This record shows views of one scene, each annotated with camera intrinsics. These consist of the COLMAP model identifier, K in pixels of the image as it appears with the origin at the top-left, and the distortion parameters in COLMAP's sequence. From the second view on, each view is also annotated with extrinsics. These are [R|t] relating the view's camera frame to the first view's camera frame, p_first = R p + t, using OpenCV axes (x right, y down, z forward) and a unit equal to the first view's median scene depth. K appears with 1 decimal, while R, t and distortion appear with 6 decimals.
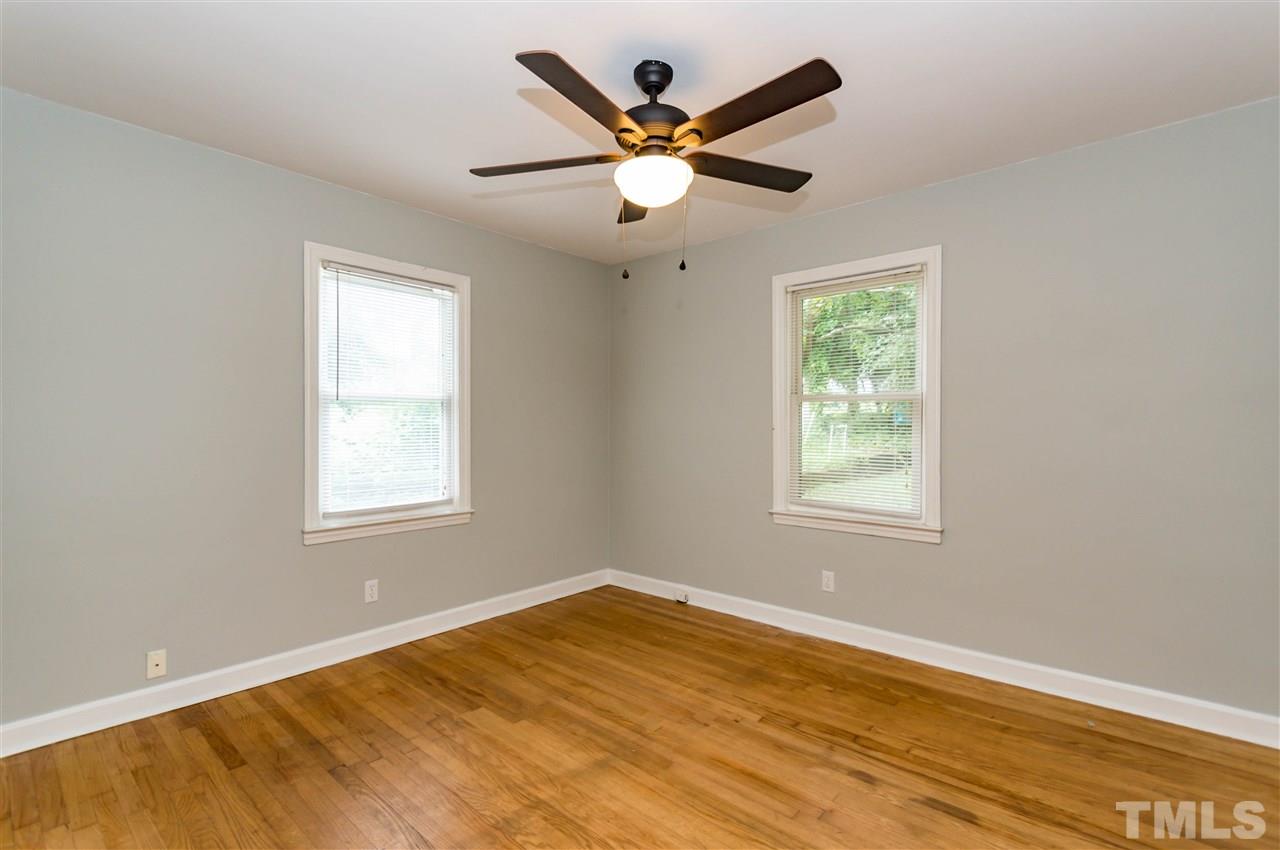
lens RADIAL K [[580.3, 0, 625.8], [0, 580.3, 423.7], [0, 0, 1]] dist [0.000401, -0.001253]
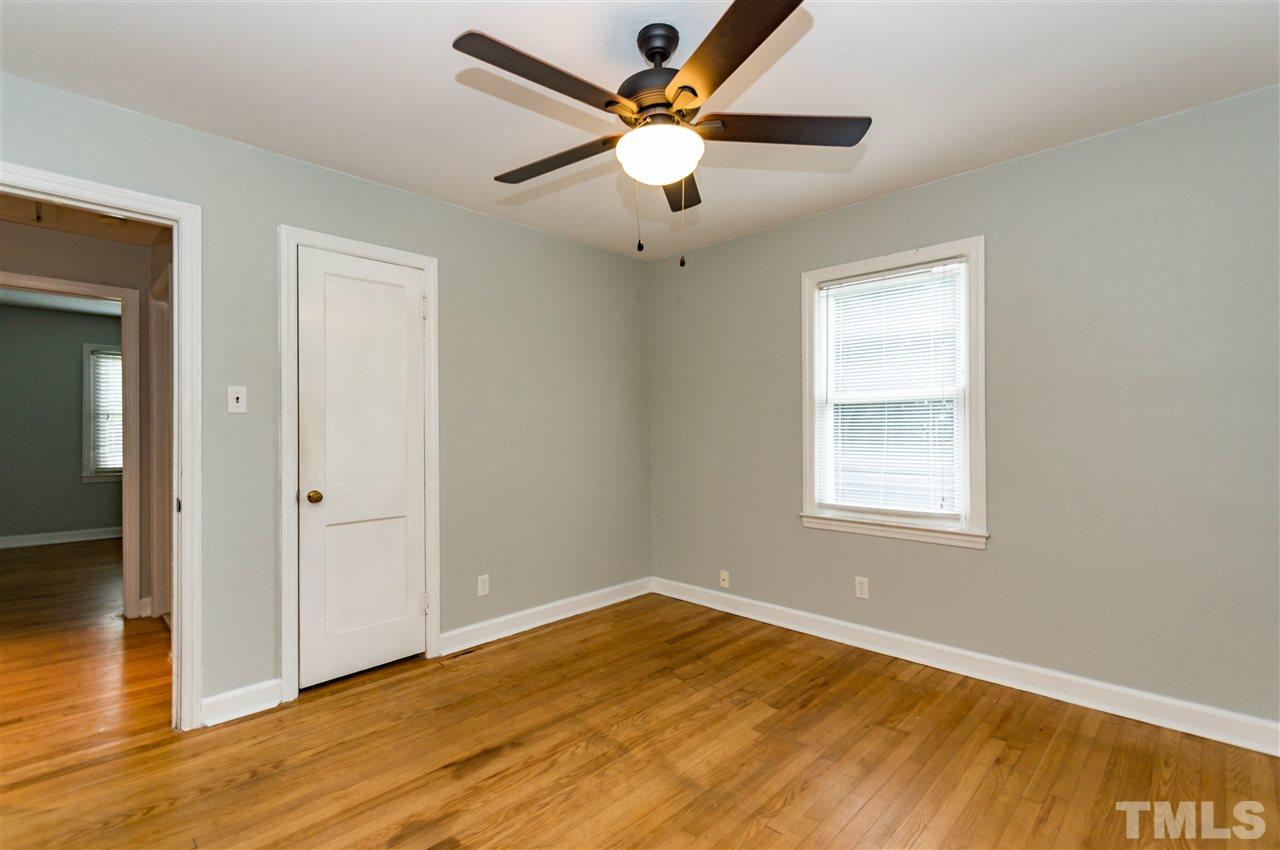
lens RADIAL K [[580.3, 0, 625.8], [0, 580.3, 423.7], [0, 0, 1]] dist [0.000401, -0.001253]
pose [[-0.046459, -0.013305, -0.998832, 0.721769], [0.006656, 0.999885, -0.013628, 0.011611], [0.998898, -0.007282, -0.046365, 0.750310]]
